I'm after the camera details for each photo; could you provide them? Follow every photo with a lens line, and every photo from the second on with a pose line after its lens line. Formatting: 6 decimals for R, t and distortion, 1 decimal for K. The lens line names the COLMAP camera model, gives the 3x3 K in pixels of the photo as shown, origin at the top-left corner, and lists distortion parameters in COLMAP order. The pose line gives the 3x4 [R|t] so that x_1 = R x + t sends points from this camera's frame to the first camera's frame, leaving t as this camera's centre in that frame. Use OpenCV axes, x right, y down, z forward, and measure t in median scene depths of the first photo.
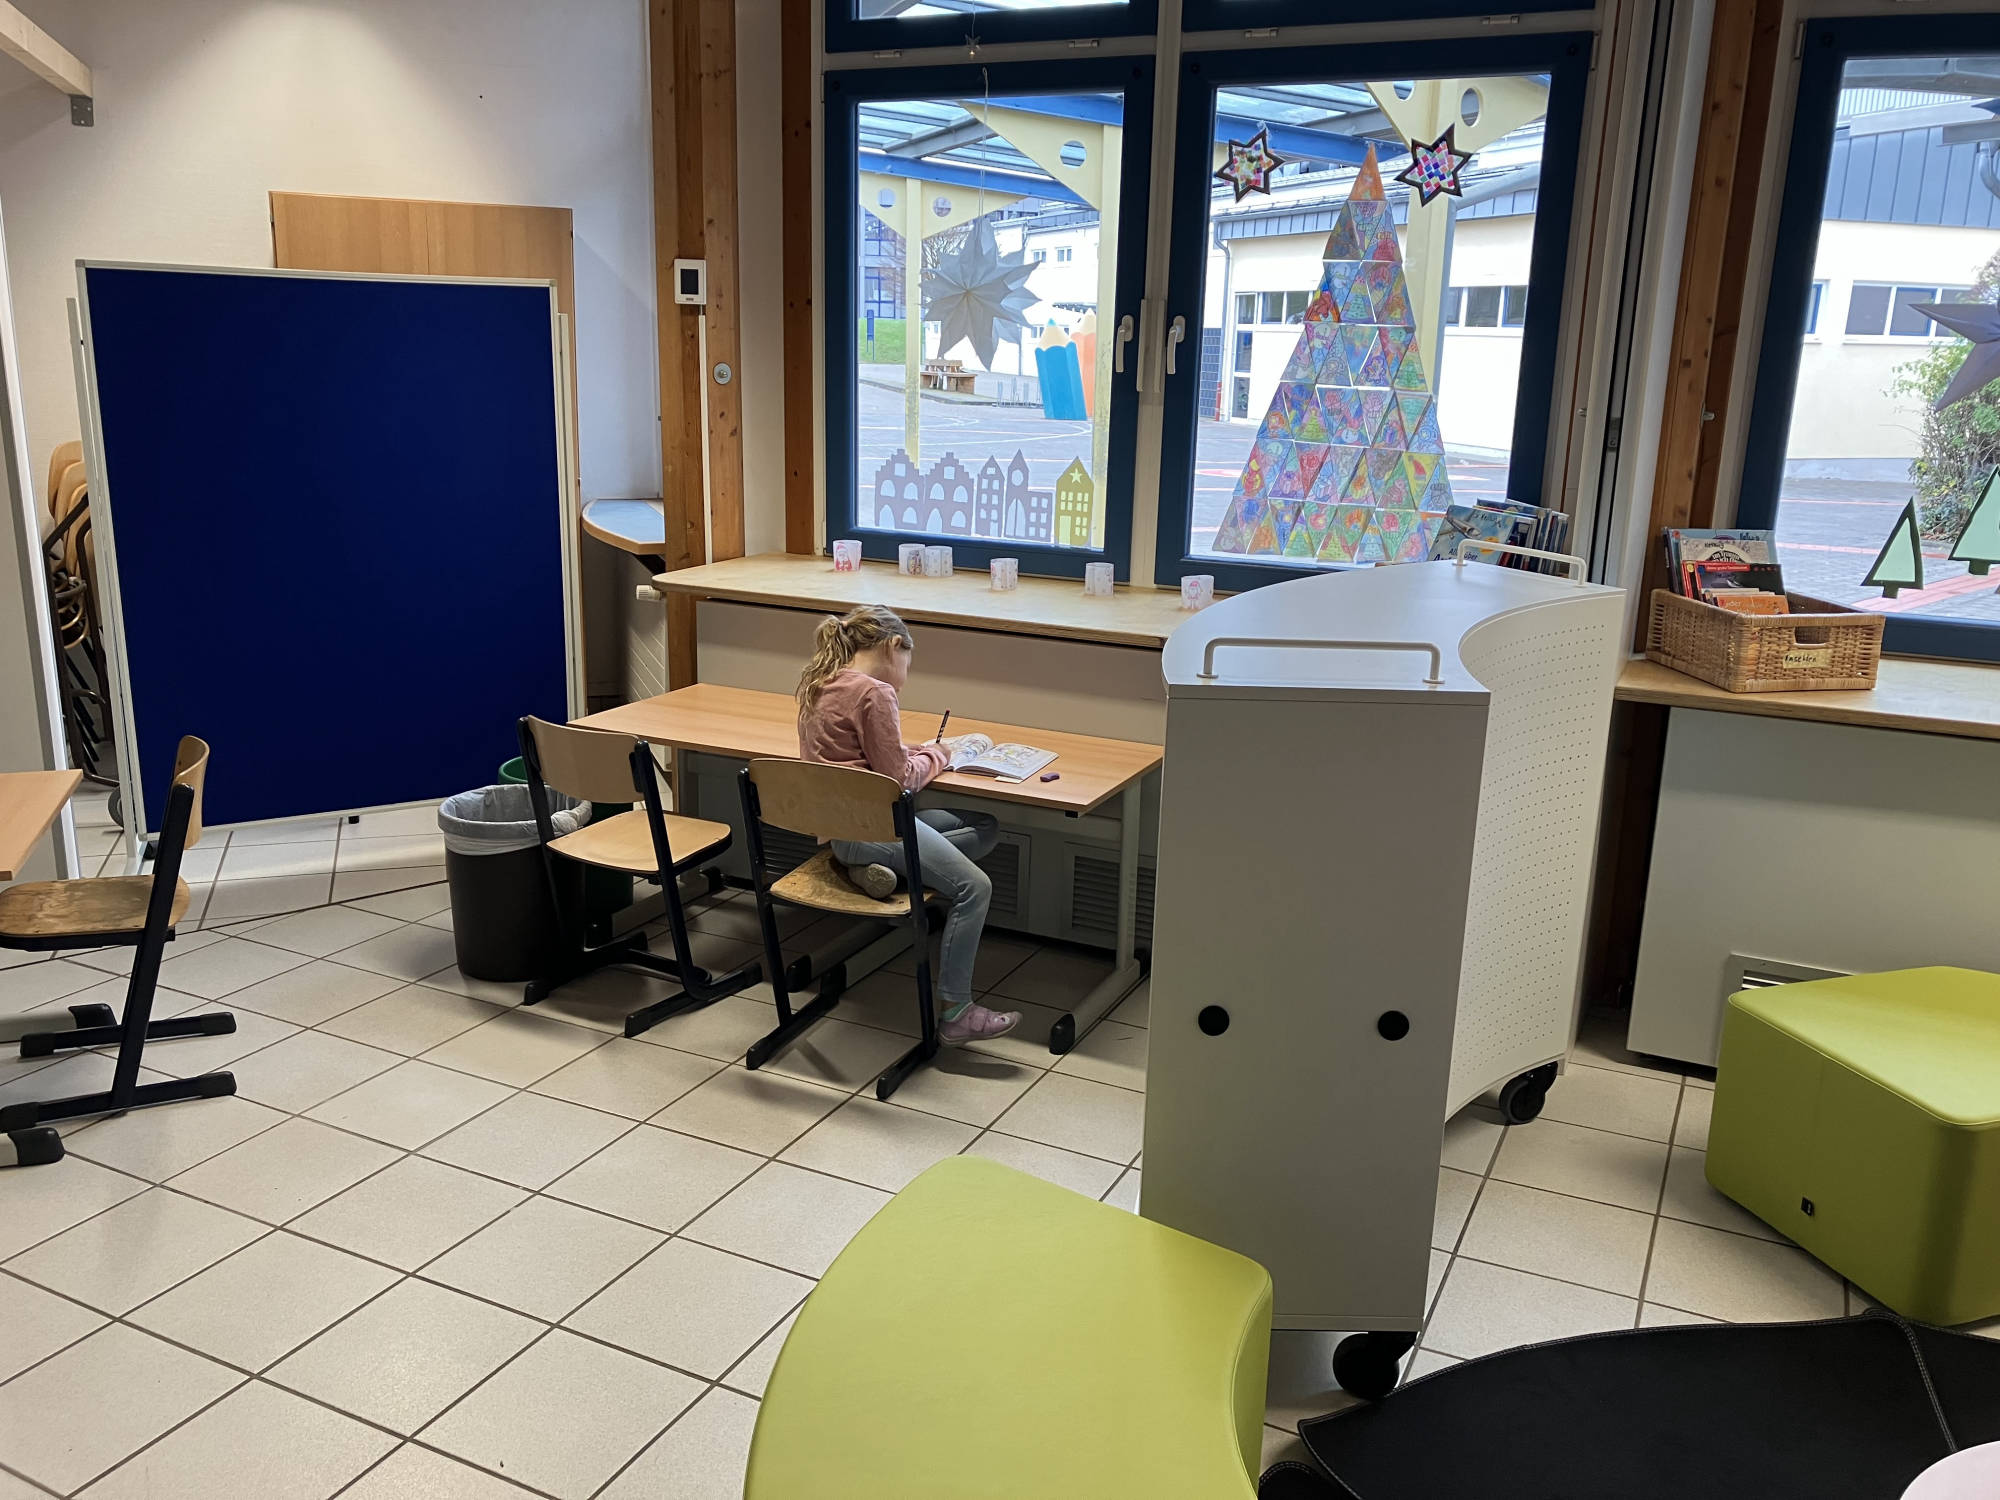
lens RADIAL K [[1696.7, 0, 1000.0], [0, 1696.7, 750.0], [0, 0, 1]] dist [-0.011522, -0.011187]
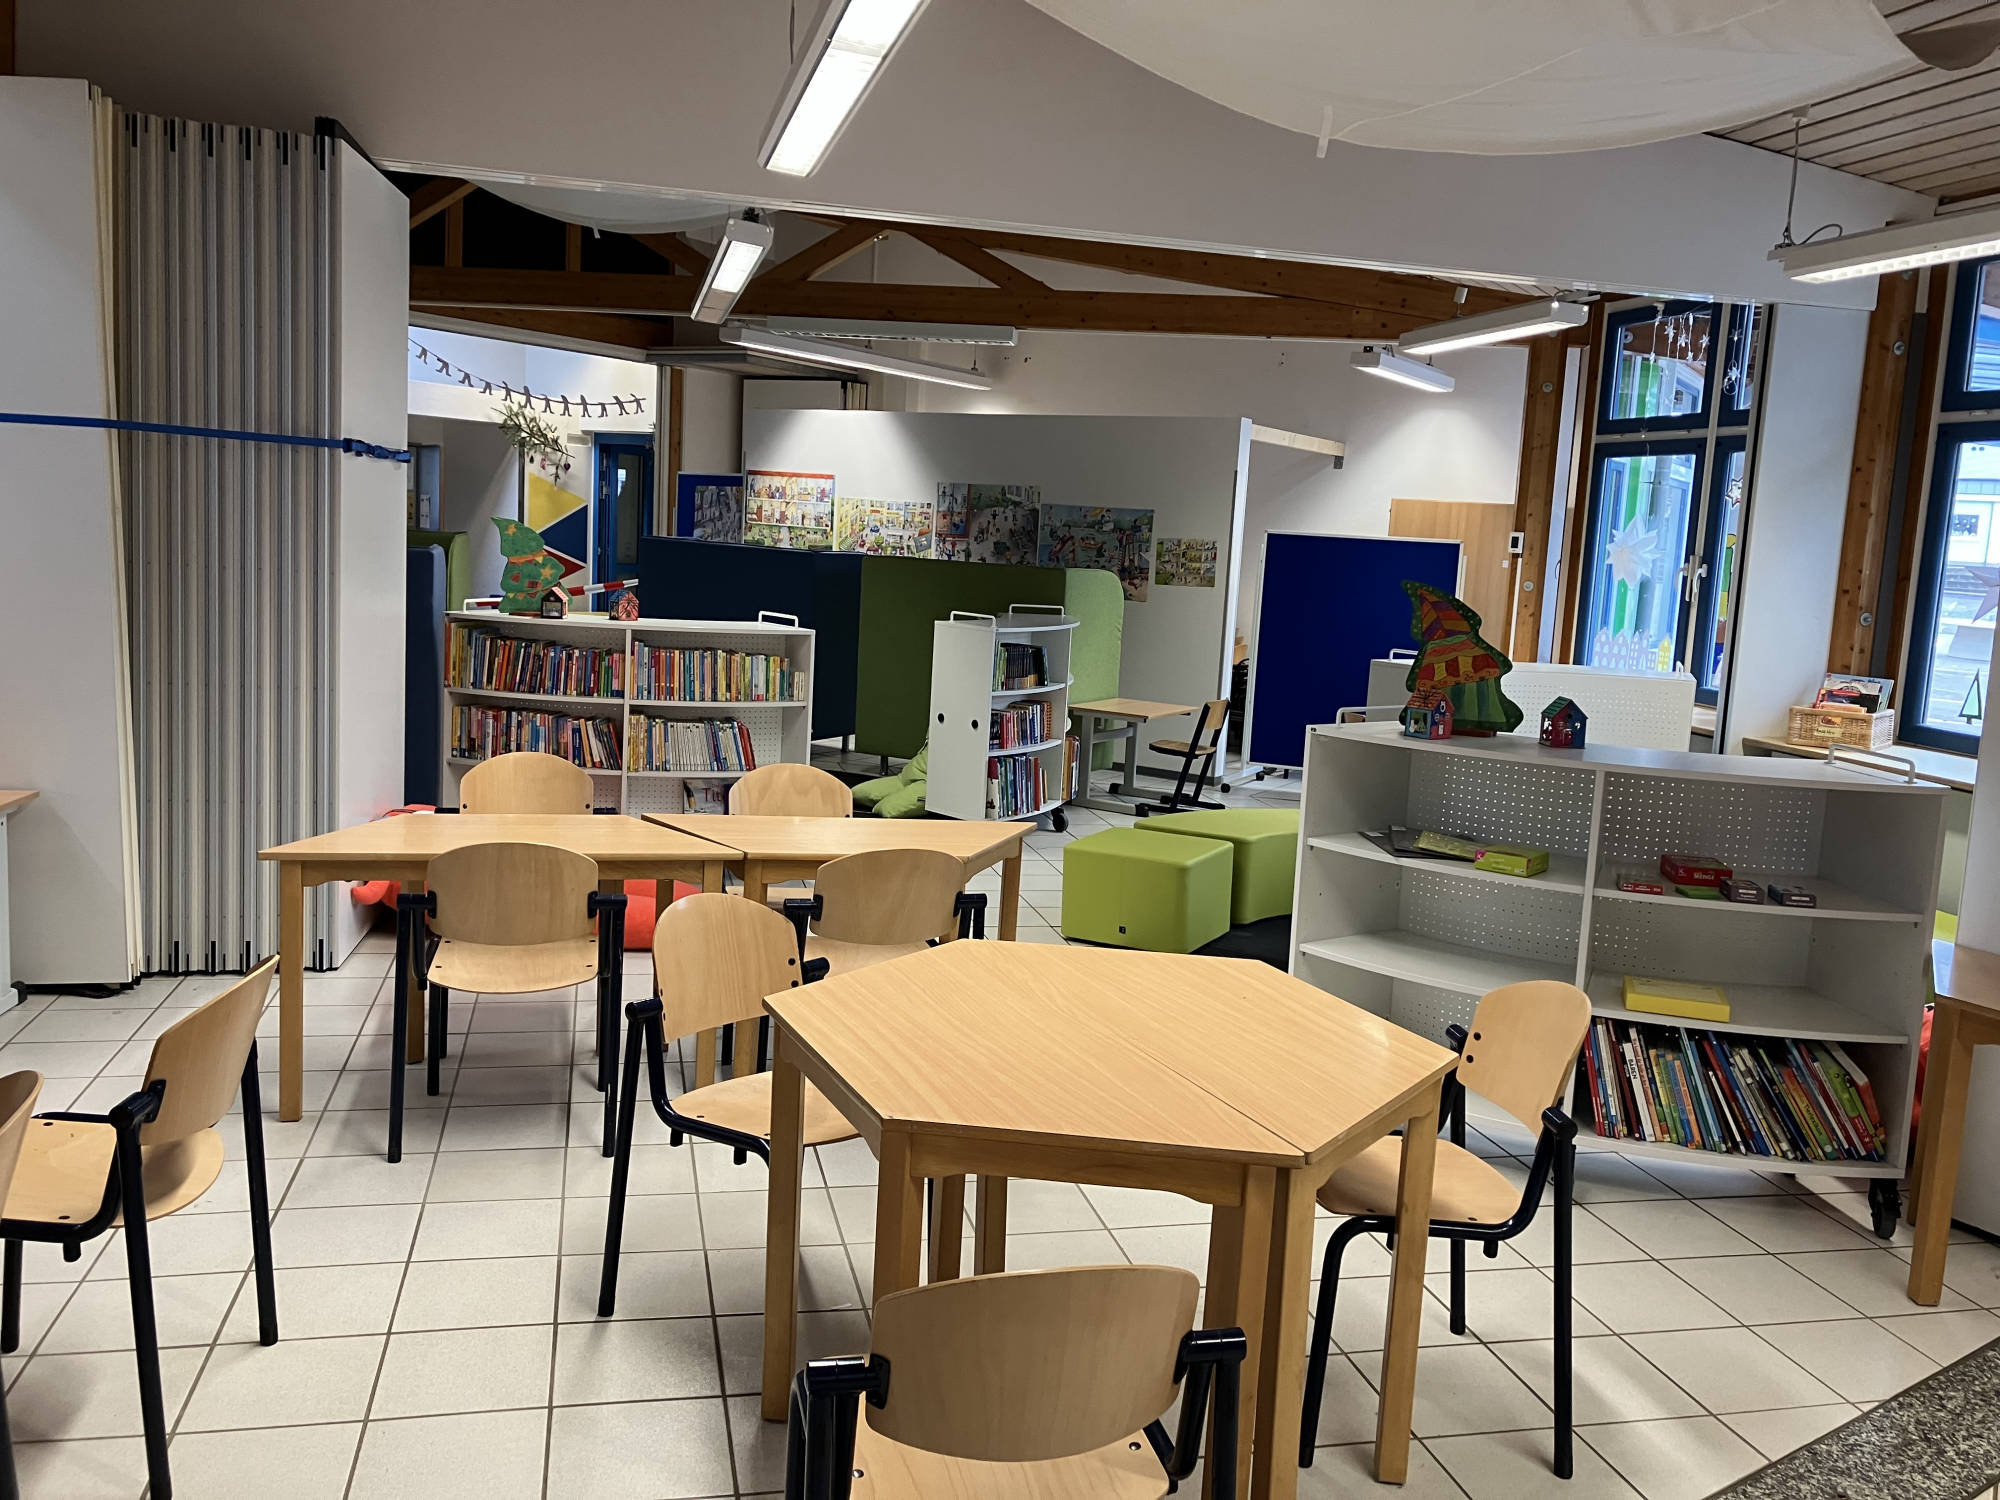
lens RADIAL K [[1696.7, 0, 1000.0], [0, 1696.7, 750.0], [0, 0, 1]] dist [-0.011522, -0.011187]
pose [[0.623320, 0.123574, -0.772141, 1.071028], [-0.258817, 0.964382, -0.054592, 0.251784], [0.737893, 0.233872, 0.633102, -0.740268]]
